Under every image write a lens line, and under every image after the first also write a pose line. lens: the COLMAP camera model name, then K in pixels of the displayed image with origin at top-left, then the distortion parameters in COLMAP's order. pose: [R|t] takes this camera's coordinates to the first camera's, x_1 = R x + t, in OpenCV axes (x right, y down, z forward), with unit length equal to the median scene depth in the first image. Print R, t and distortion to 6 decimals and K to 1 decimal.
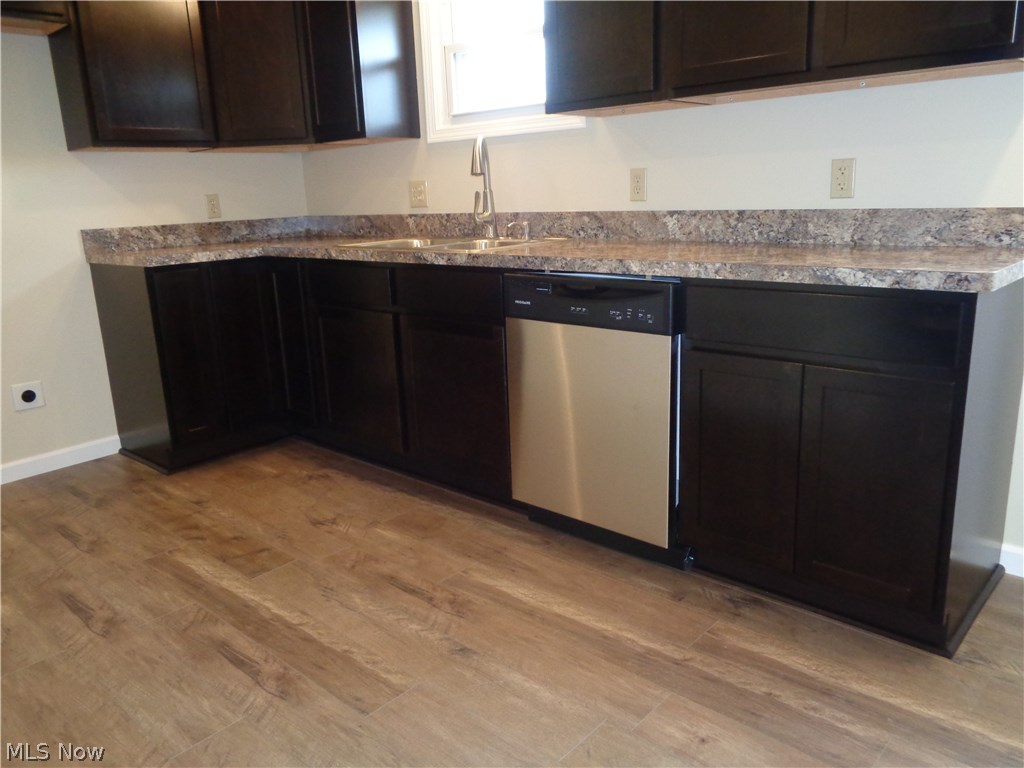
lens RADIAL K [[777.4, 0, 532.7], [0, 777.4, 397.7], [0, 0, 1]] dist [-0.015862, 0.003444]
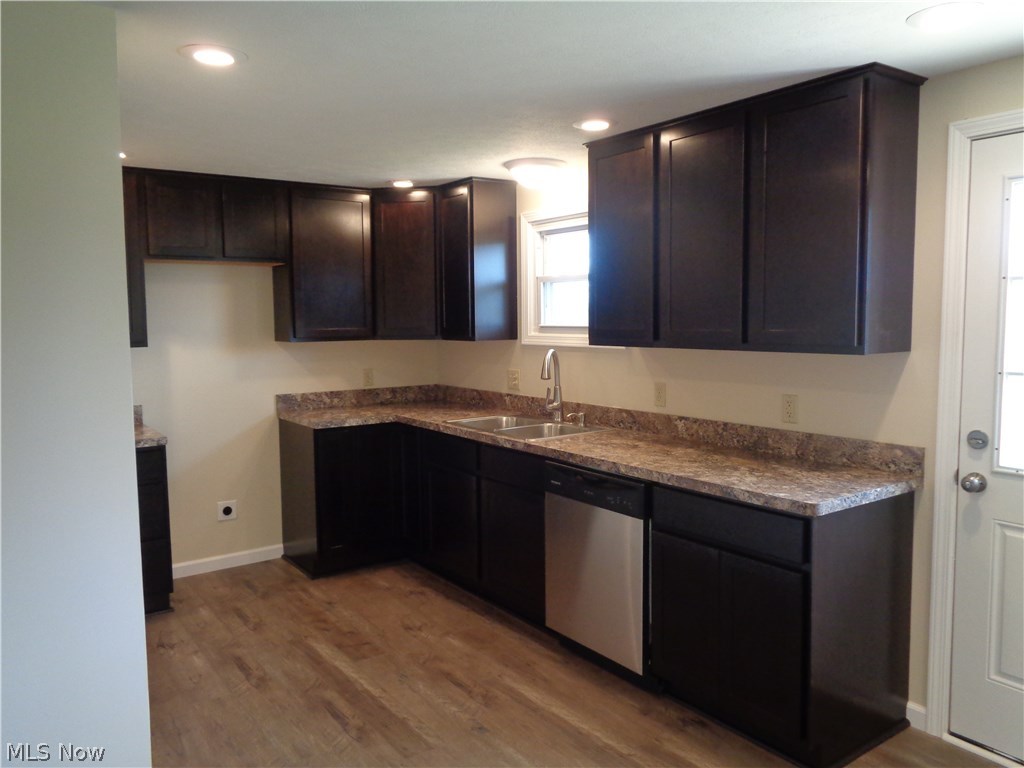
lens RADIAL K [[772.4, 0, 512.0], [0, 772.4, 384.0], [0, 0, 1]] dist [-0.049193, -0.000133]
pose [[0.974843, 0.043399, -0.218627, 0.185390], [-0.080534, 0.983179, -0.163928, -0.055975], [0.207835, 0.177411, 0.961941, -0.347846]]
